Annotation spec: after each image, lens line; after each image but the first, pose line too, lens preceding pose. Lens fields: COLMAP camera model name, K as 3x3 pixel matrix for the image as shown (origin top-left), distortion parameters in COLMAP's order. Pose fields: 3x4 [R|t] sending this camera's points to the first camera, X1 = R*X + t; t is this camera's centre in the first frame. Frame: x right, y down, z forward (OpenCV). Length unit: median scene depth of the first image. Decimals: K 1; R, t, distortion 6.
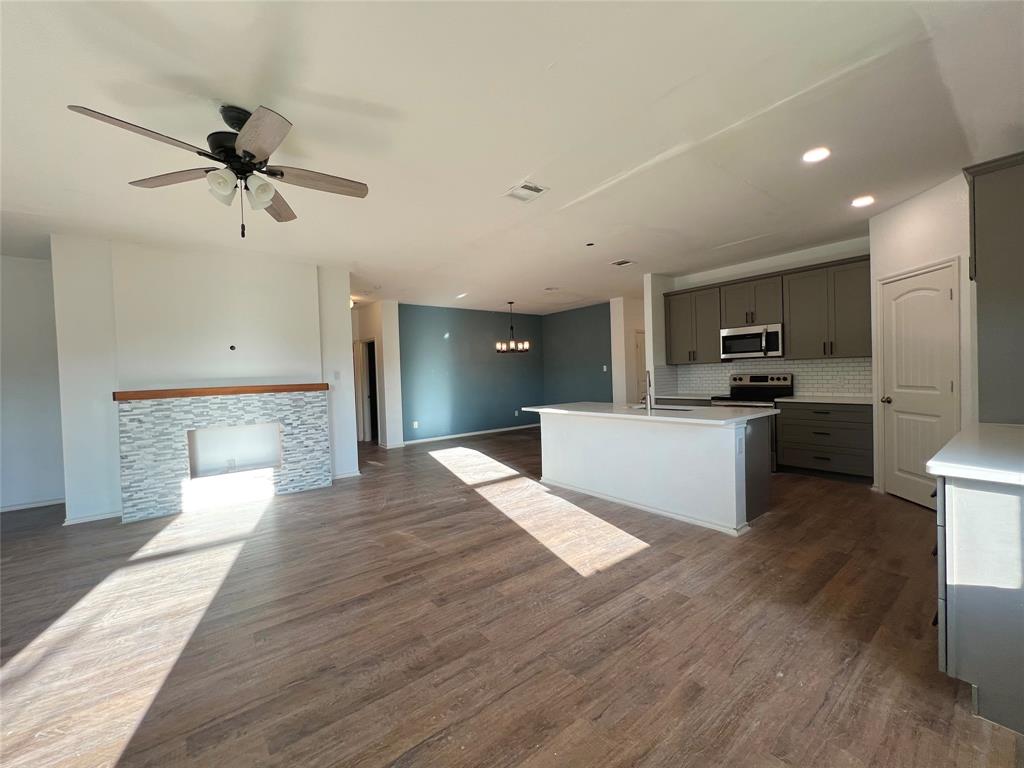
lens RADIAL K [[410.7, 0, 511.4], [0, 410.7, 381.0], [0, 0, 1]] dist [-0.002618, 0.000555]
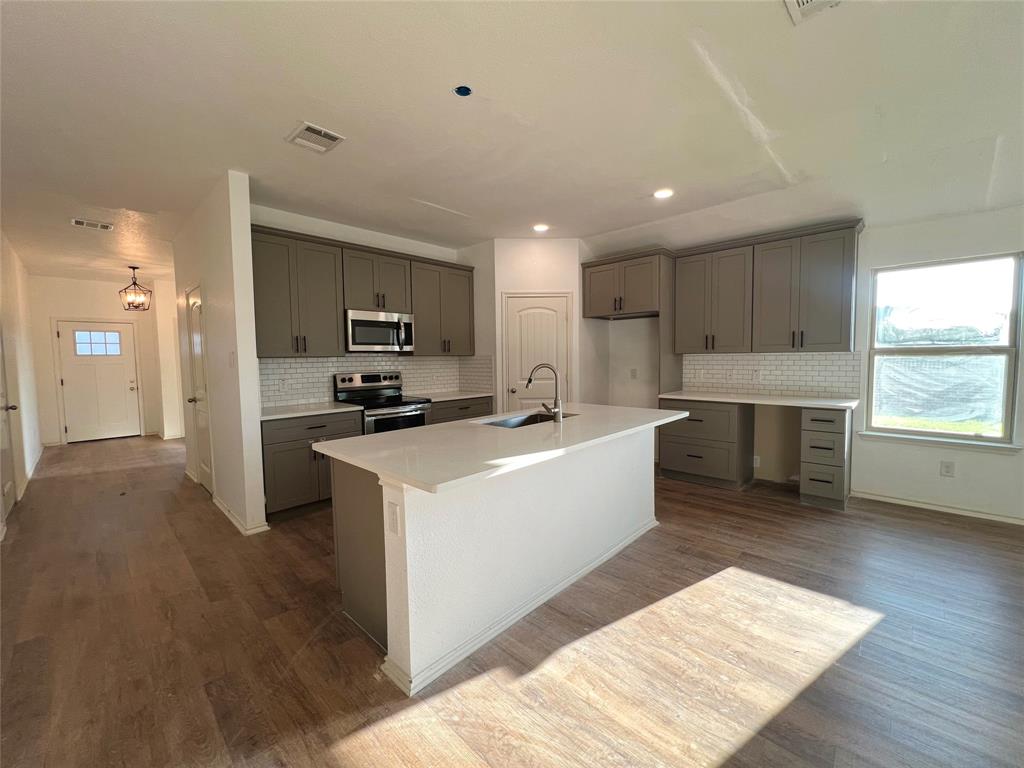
lens RADIAL K [[410.7, 0, 511.4], [0, 410.7, 381.0], [0, 0, 1]] dist [-0.002618, 0.000555]
pose [[-0.147586, -0.022241, 0.988799, -0.307972], [0.036329, 0.998951, 0.027892, -0.017105], [-0.988382, 0.040039, -0.146623, 1.130200]]
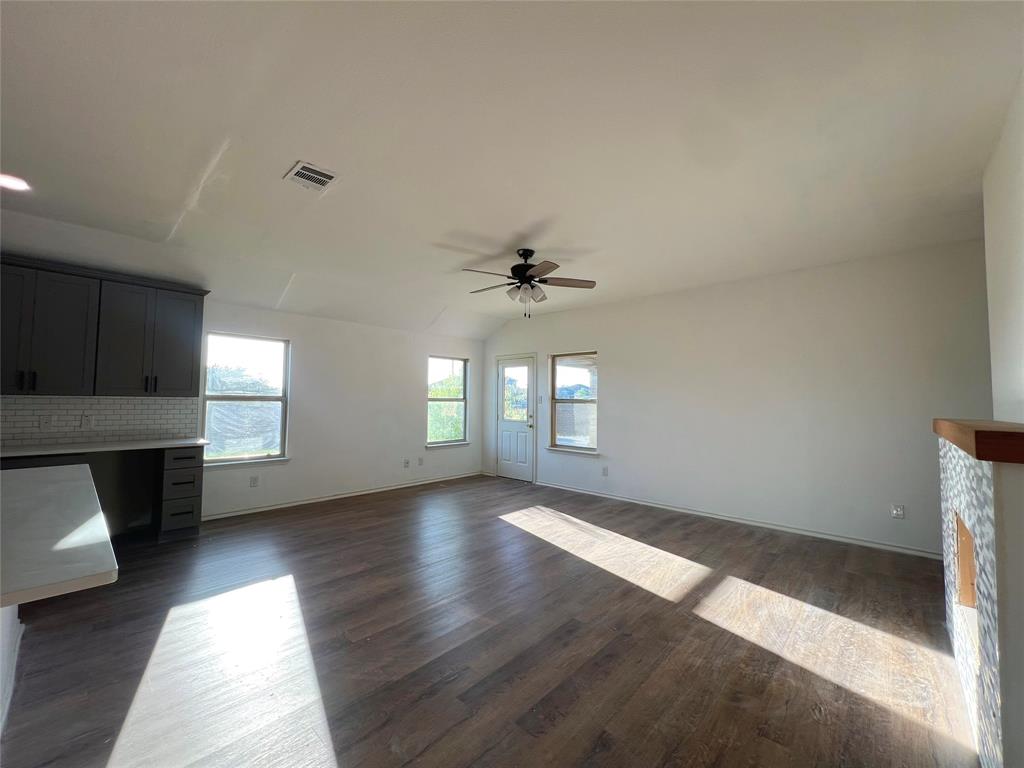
lens RADIAL K [[410.7, 0, 511.4], [0, 410.7, 381.0], [0, 0, 1]] dist [-0.002618, 0.000555]
pose [[-0.986203, 0.014561, -0.164901, -0.165182], [0.019305, 0.999444, -0.027202, -0.026367], [0.164413, -0.030010, -0.985935, 1.430874]]
